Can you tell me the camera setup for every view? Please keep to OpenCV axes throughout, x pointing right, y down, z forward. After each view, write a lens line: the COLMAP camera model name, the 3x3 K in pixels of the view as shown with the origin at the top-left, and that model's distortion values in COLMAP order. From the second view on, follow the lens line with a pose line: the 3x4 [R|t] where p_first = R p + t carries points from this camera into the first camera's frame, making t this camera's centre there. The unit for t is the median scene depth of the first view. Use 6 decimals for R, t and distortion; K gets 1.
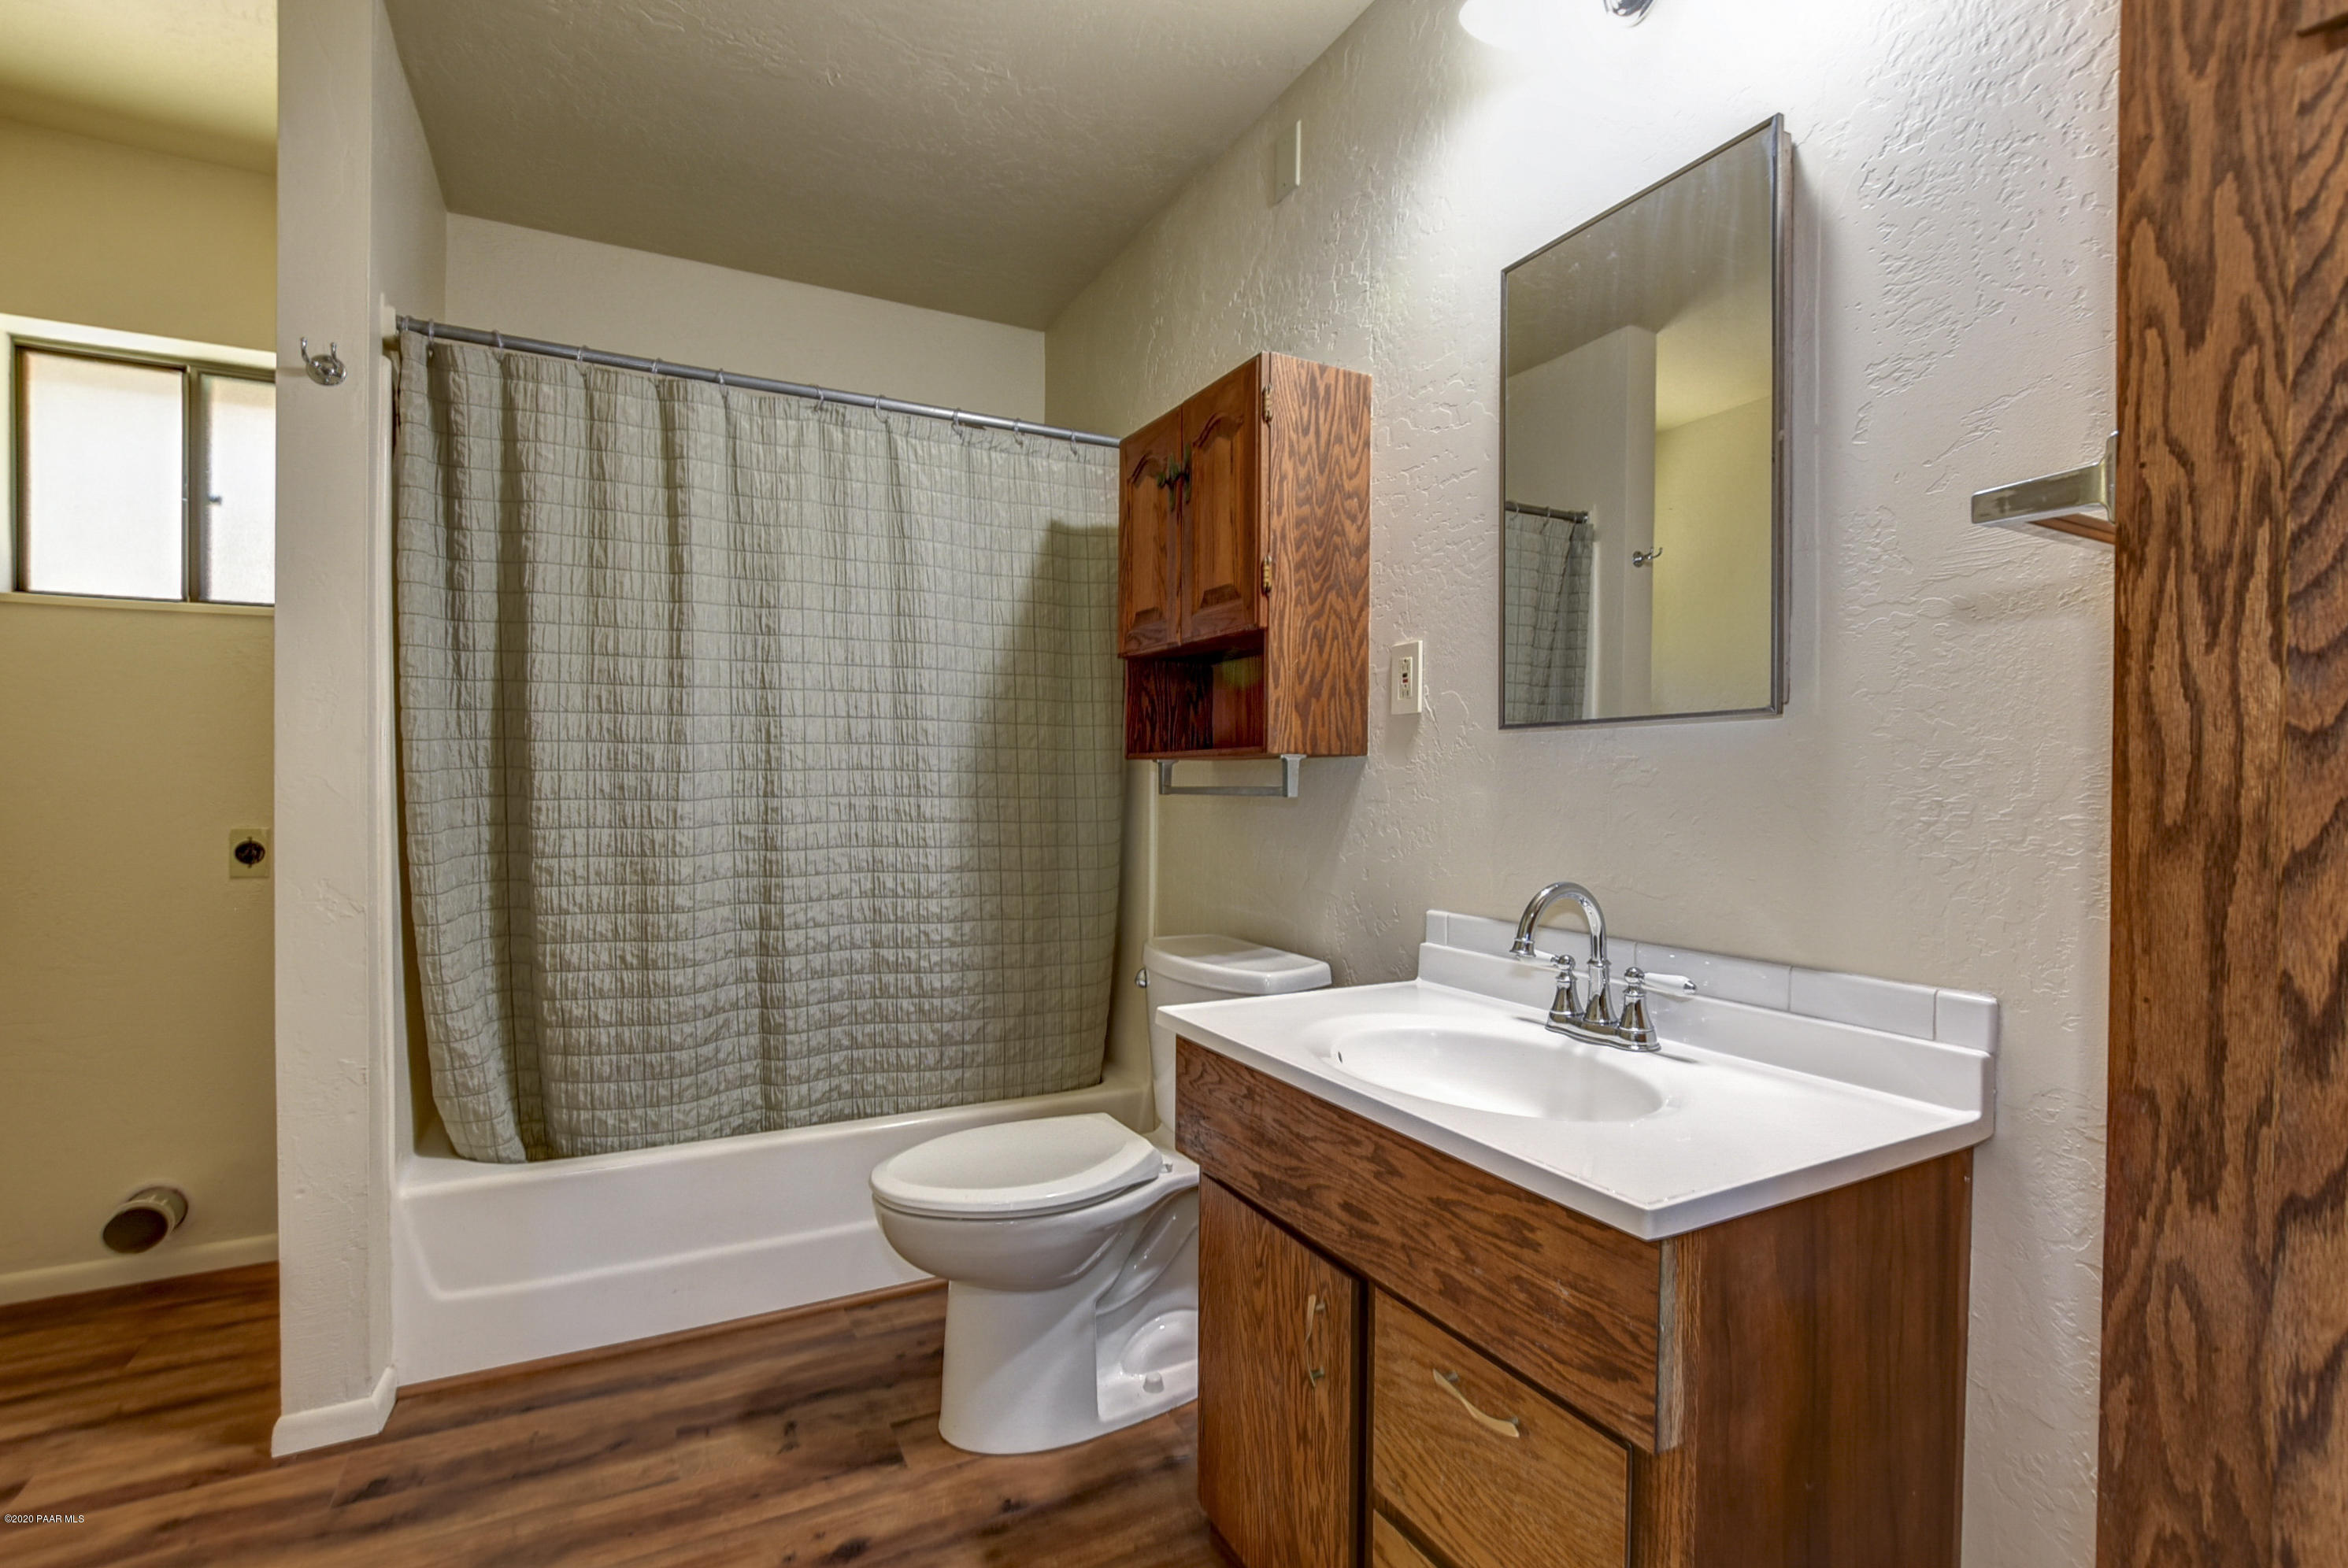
lens RADIAL K [[1053.5, 0, 1176.0], [0, 1053.5, 789.8], [0, 0, 1]] dist [-0.018545, 0.004140]
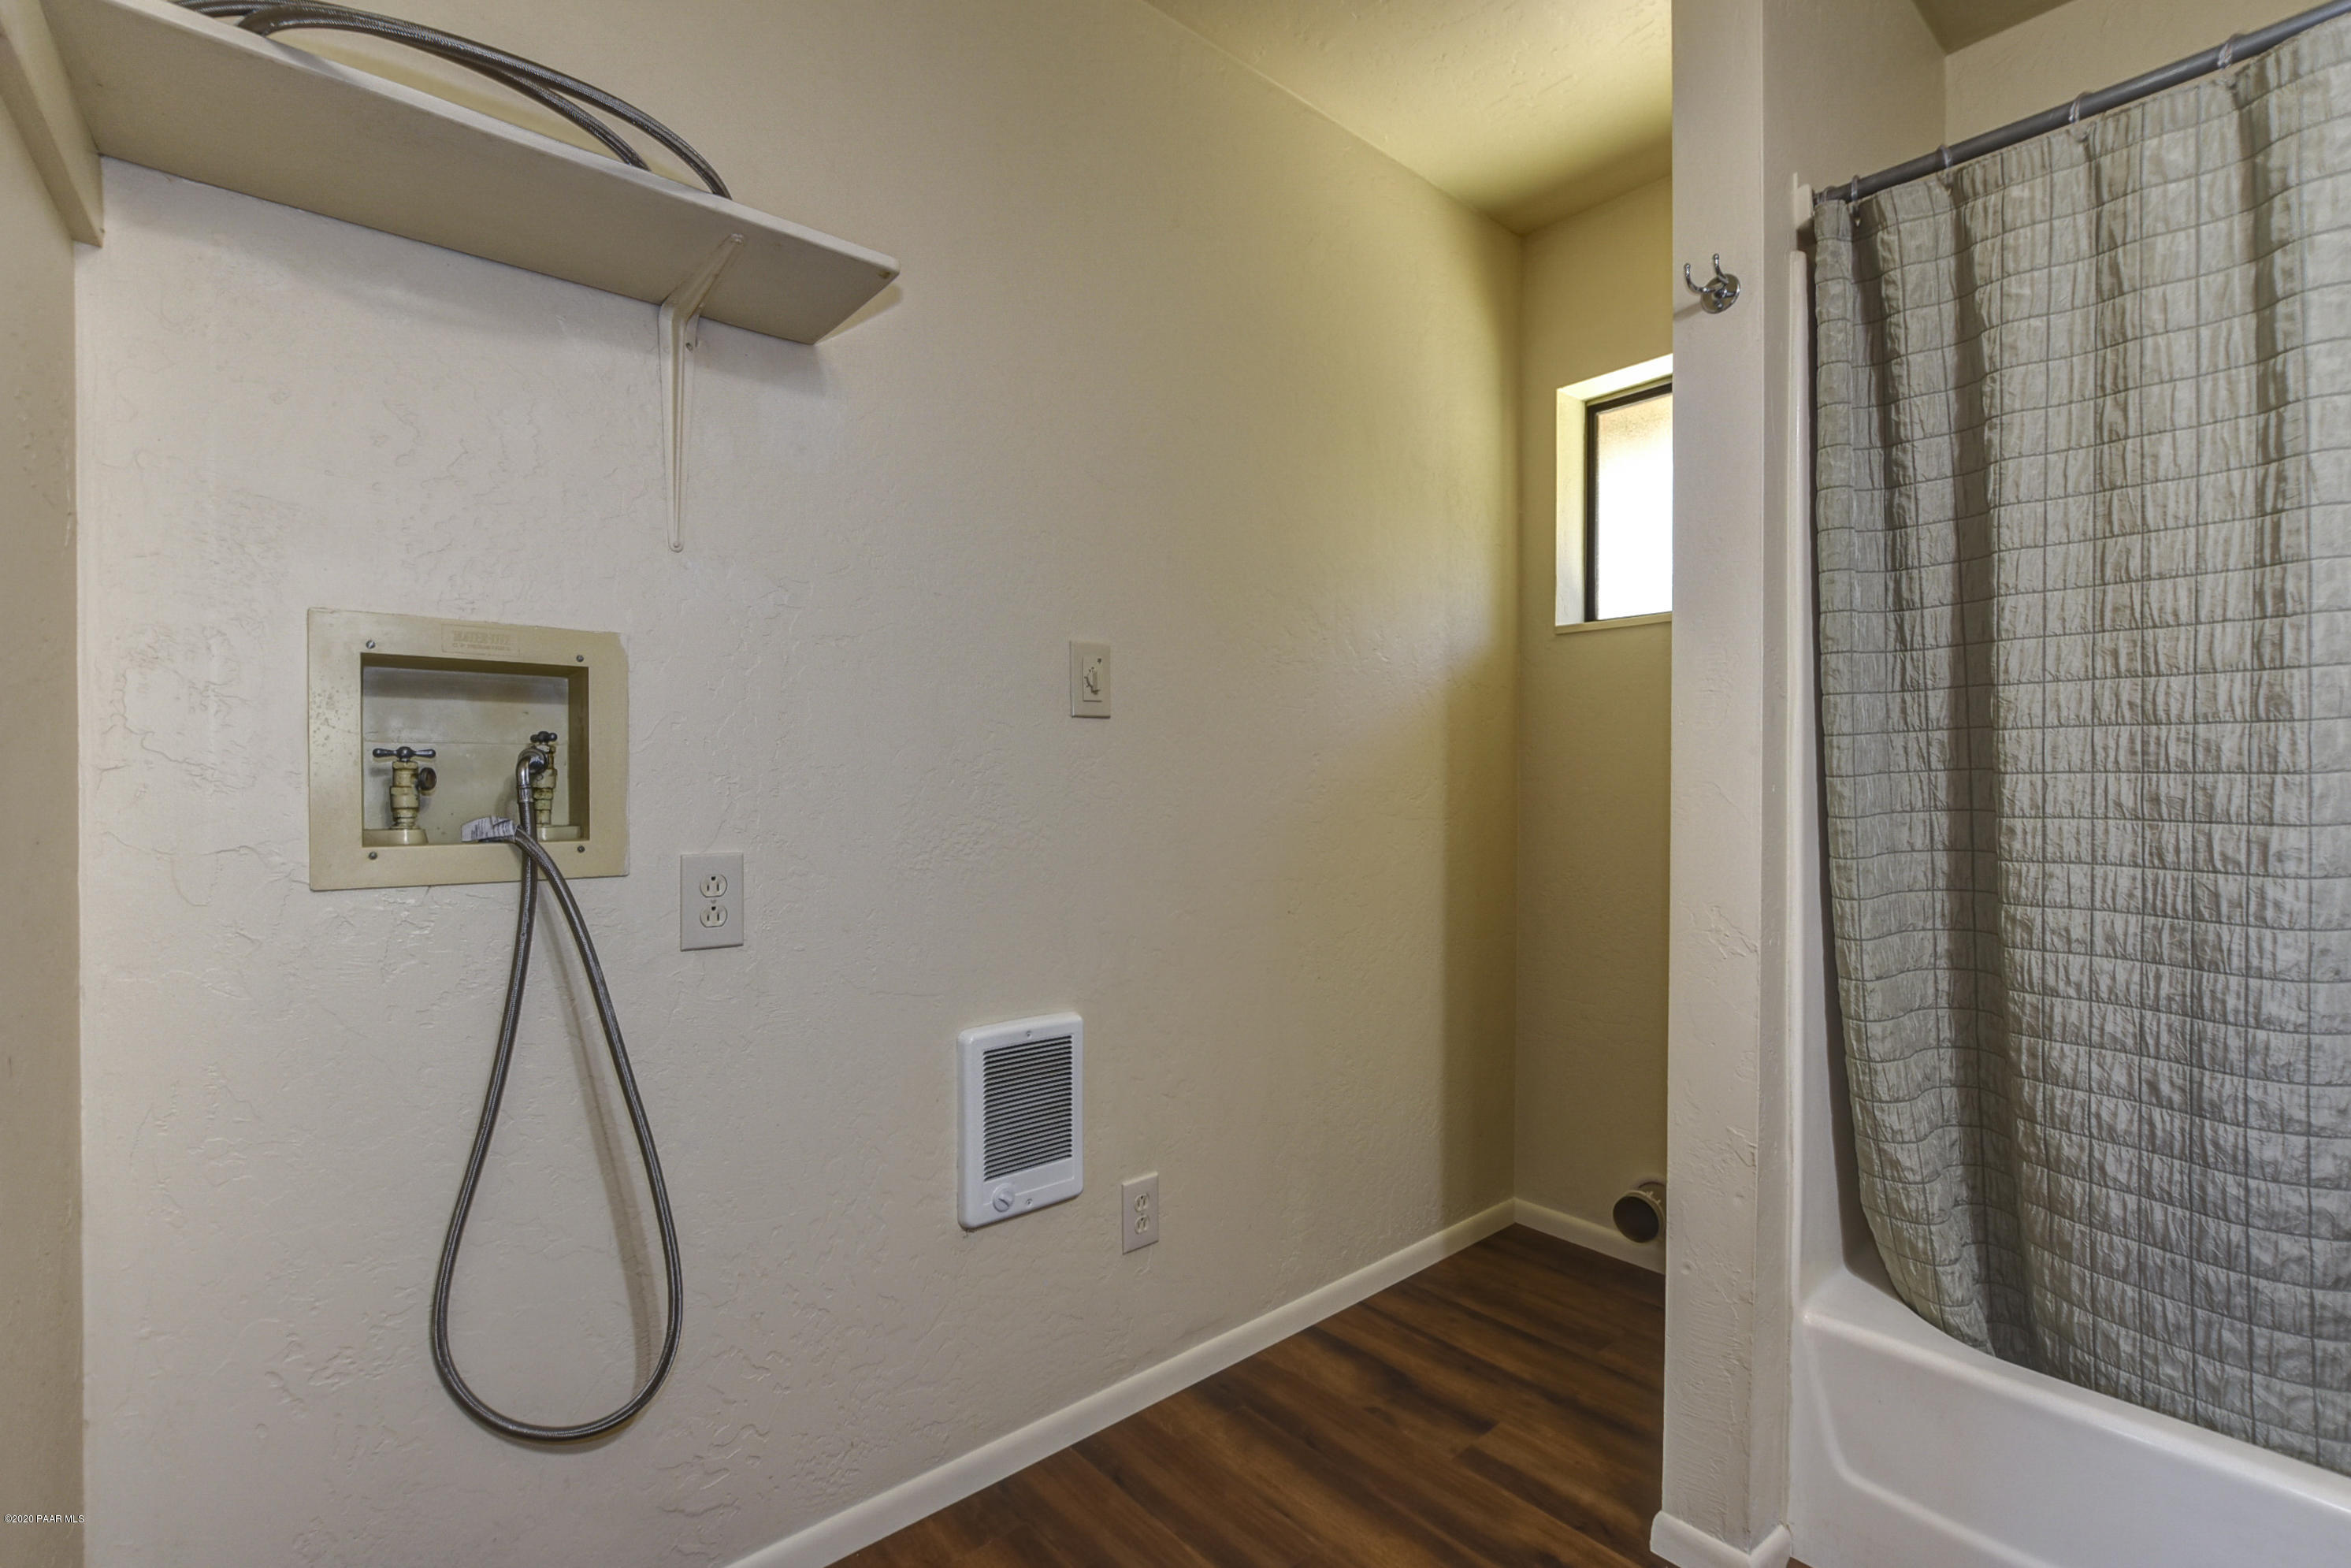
lens RADIAL K [[1050.3, 0, 1236.7], [0, 1050.3, 794.3], [0, 0, 1]] dist [-0.020182, 0.005239]
pose [[0.227831, 0.008238, -0.973666, -0.075523], [-0.008309, 0.999944, 0.006516, -0.004979], [0.973665, 0.006606, 0.227887, 0.364158]]
